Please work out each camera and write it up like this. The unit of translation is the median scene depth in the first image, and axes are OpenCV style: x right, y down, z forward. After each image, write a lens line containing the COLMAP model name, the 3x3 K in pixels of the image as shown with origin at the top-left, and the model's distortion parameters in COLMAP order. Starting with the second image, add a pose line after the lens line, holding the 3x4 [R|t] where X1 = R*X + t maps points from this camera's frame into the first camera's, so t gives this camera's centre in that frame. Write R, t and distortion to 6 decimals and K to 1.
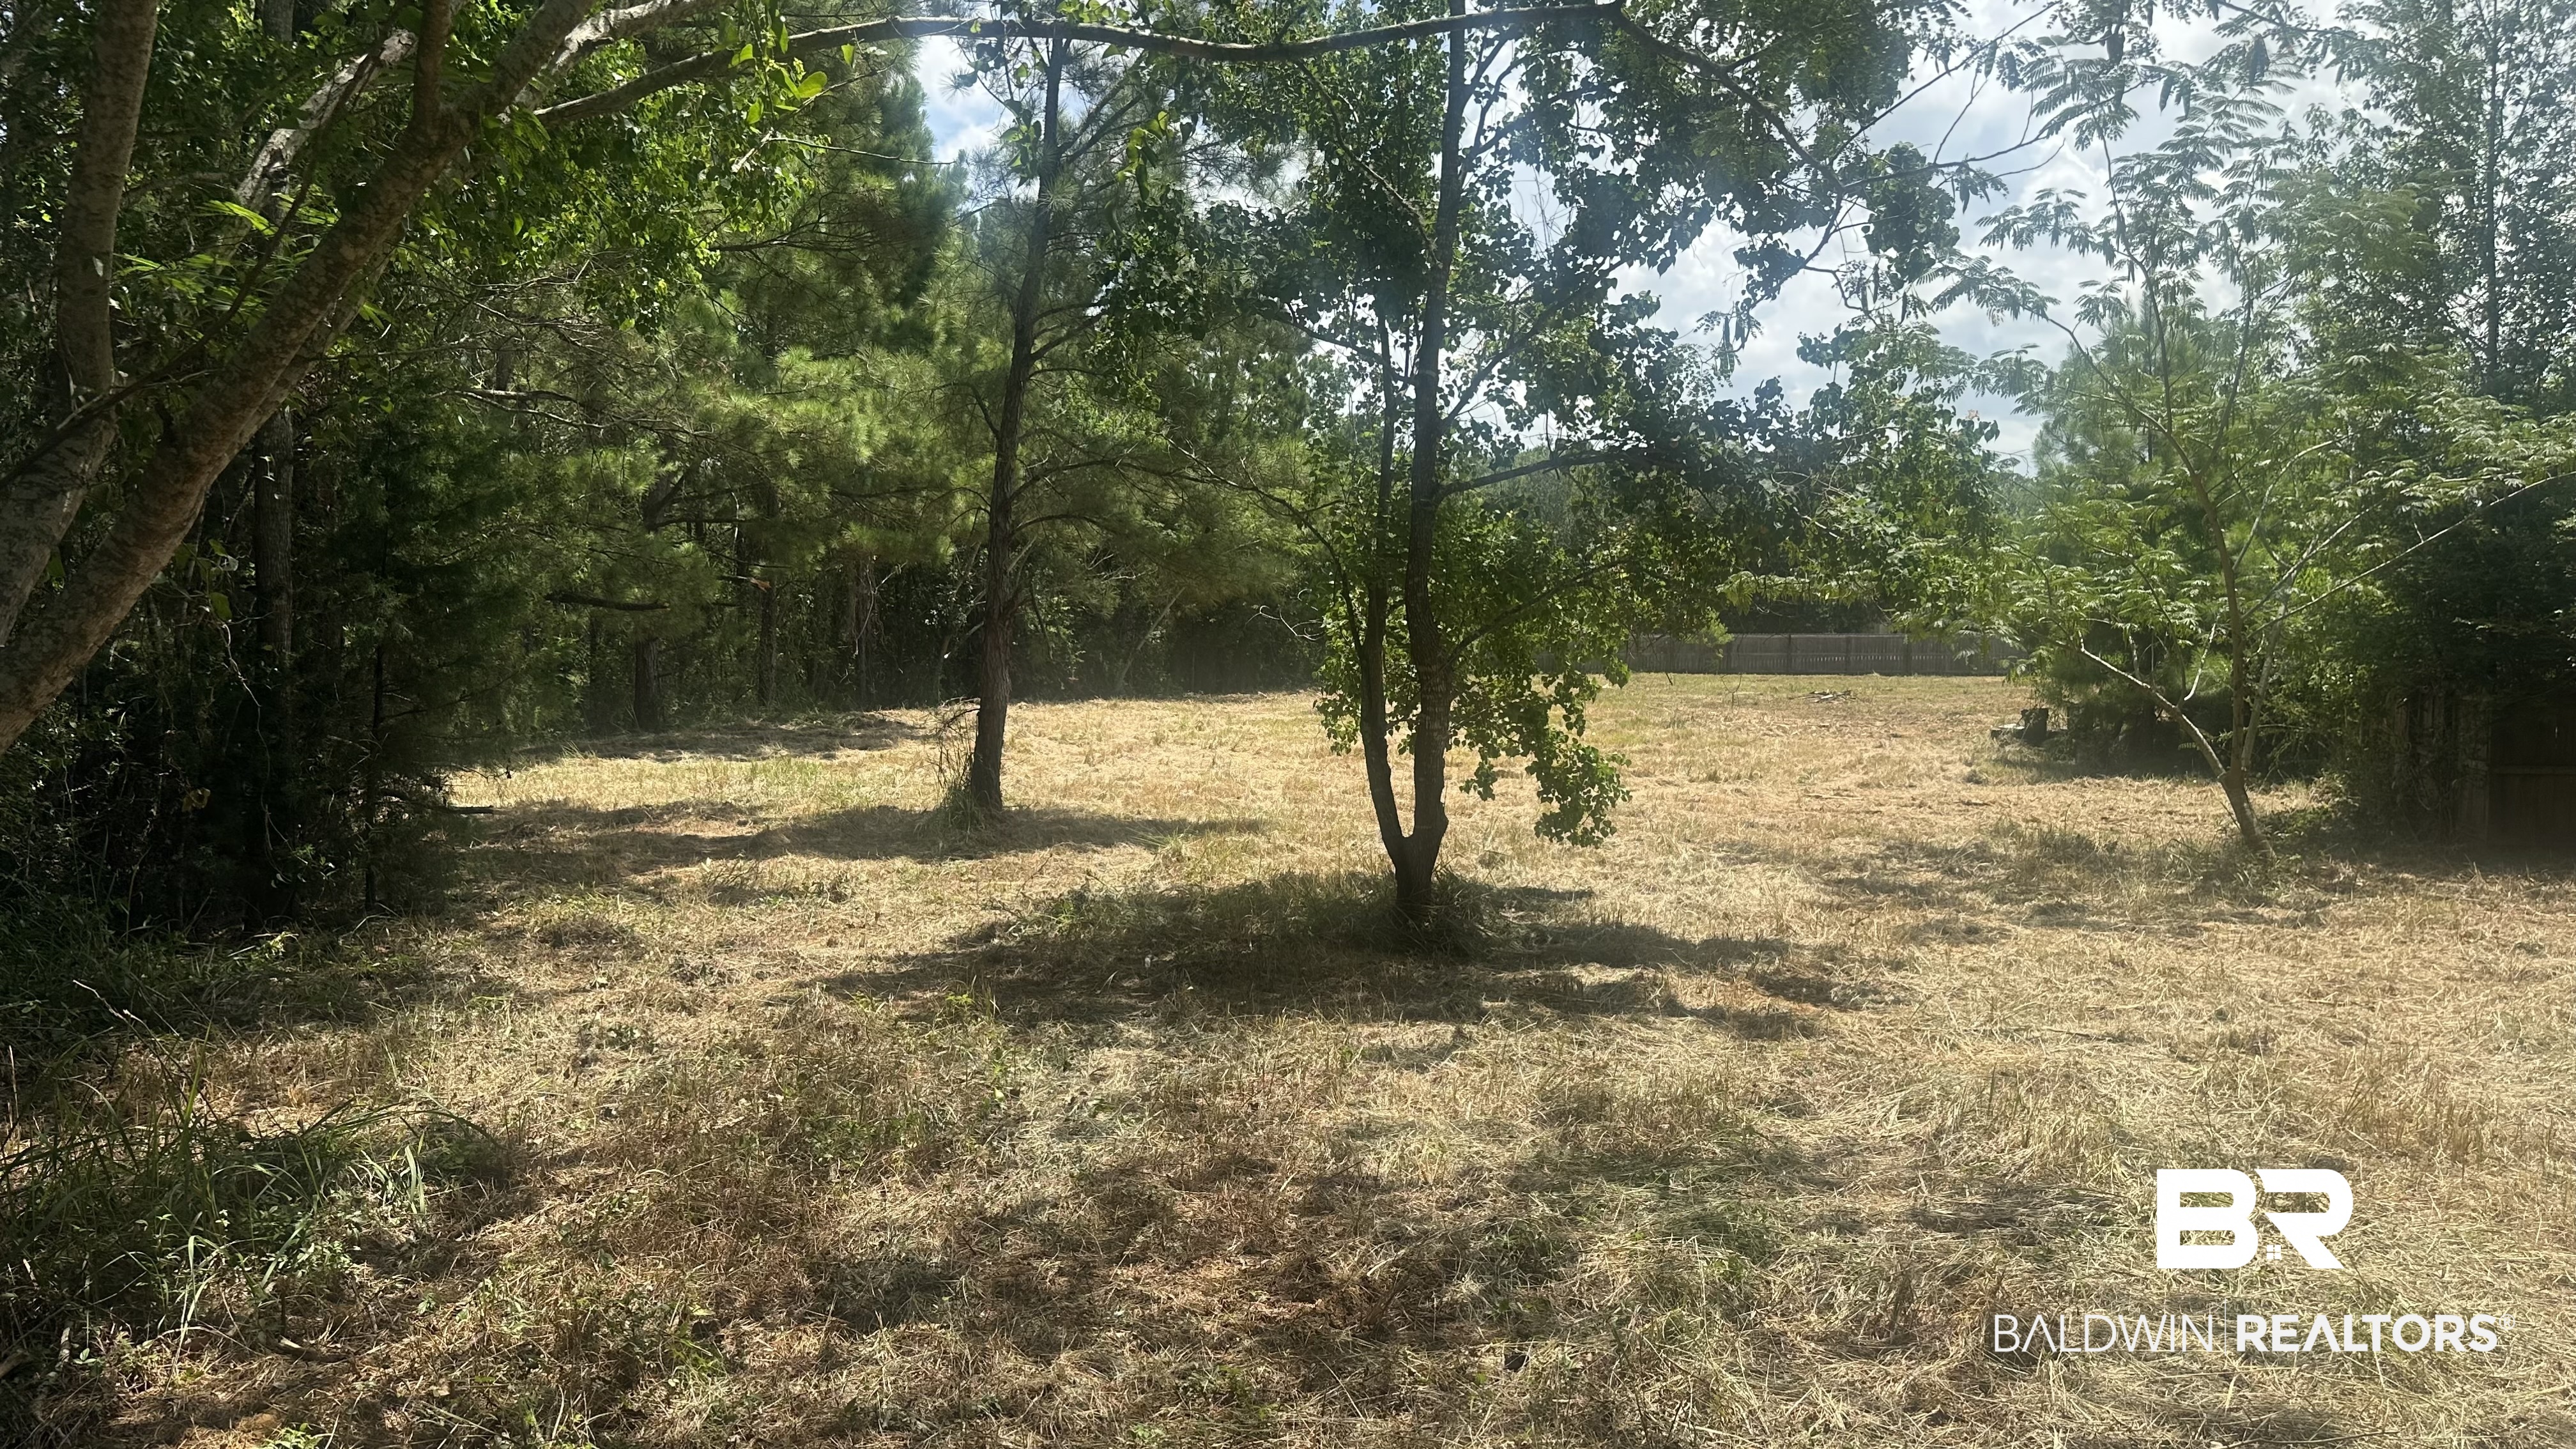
lens RADIAL K [[1901.6, 0, 1271.9], [0, 1901.6, 750.0], [0, 0, 1]] dist [0.058958, -0.089116]
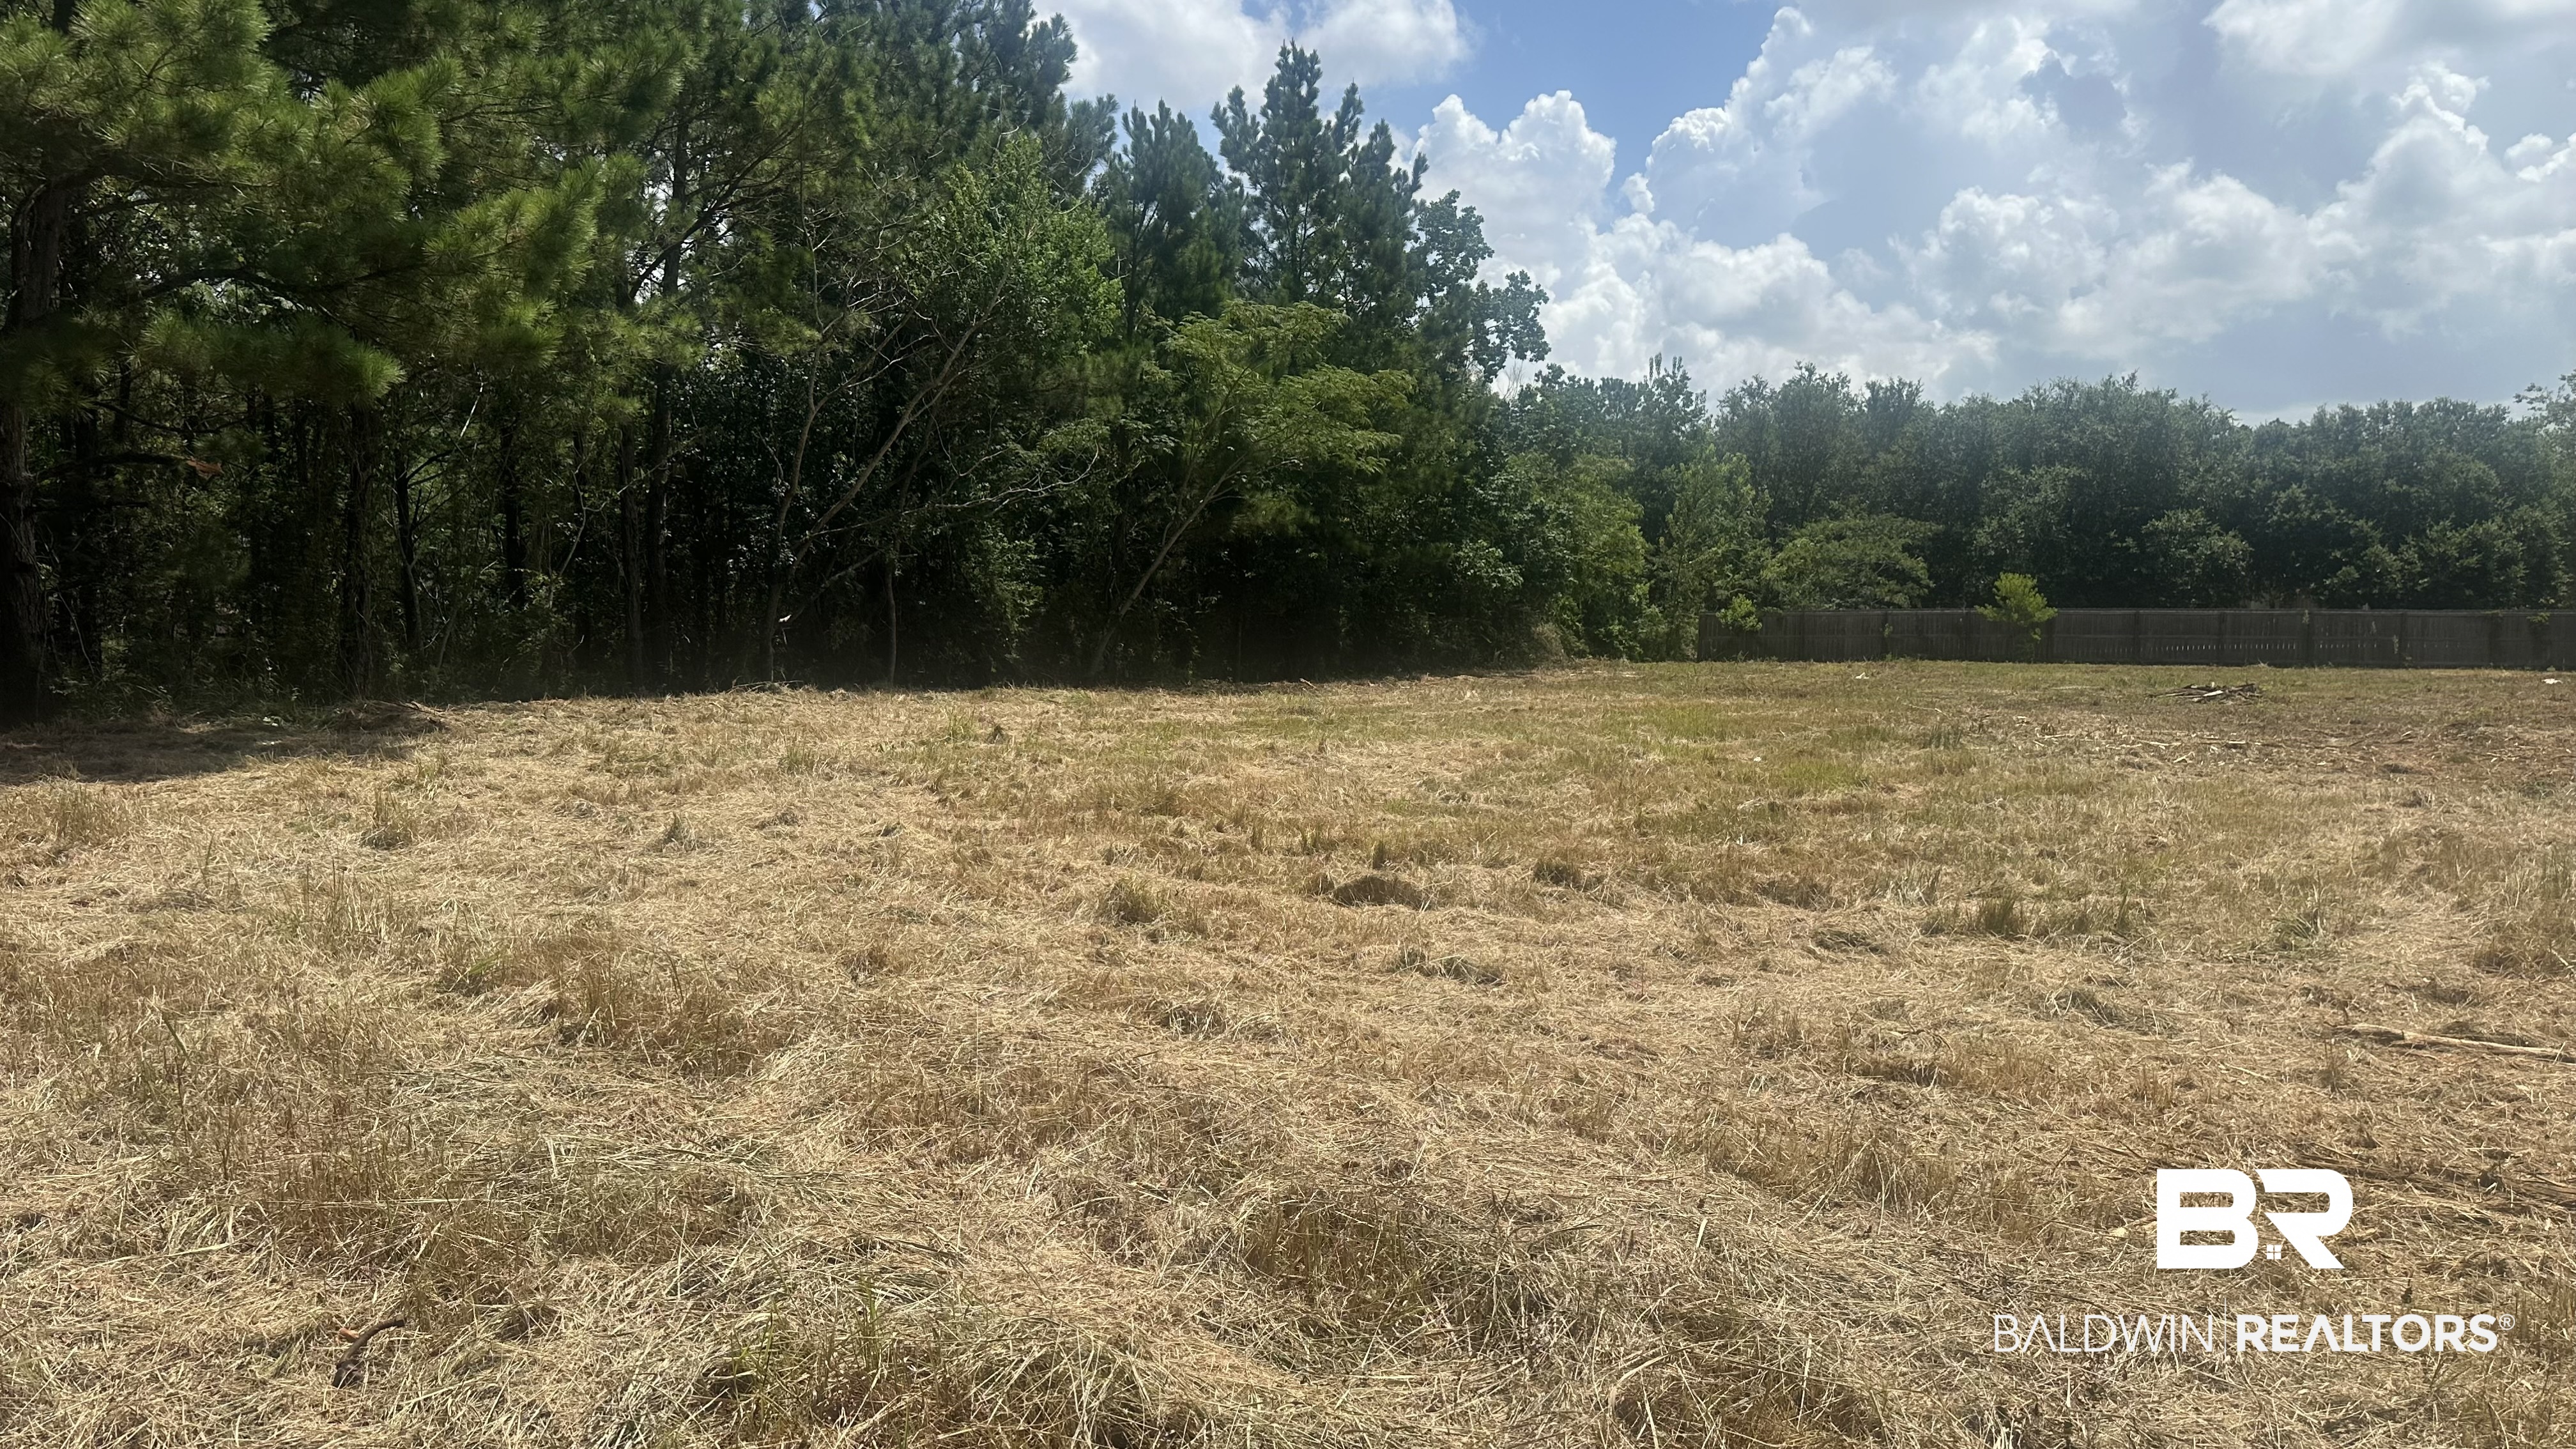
lens RADIAL K [[1901.6, 0, 1285.3], [0, 1901.6, 719.7], [0, 0, 1]] dist [0.058958, -0.089116]
pose [[0.989586, 0.013061, -0.143350, 0.054133], [-0.014812, 0.999828, -0.011156, -0.005348], [0.143179, 0.013163, 0.989609, 0.226677]]
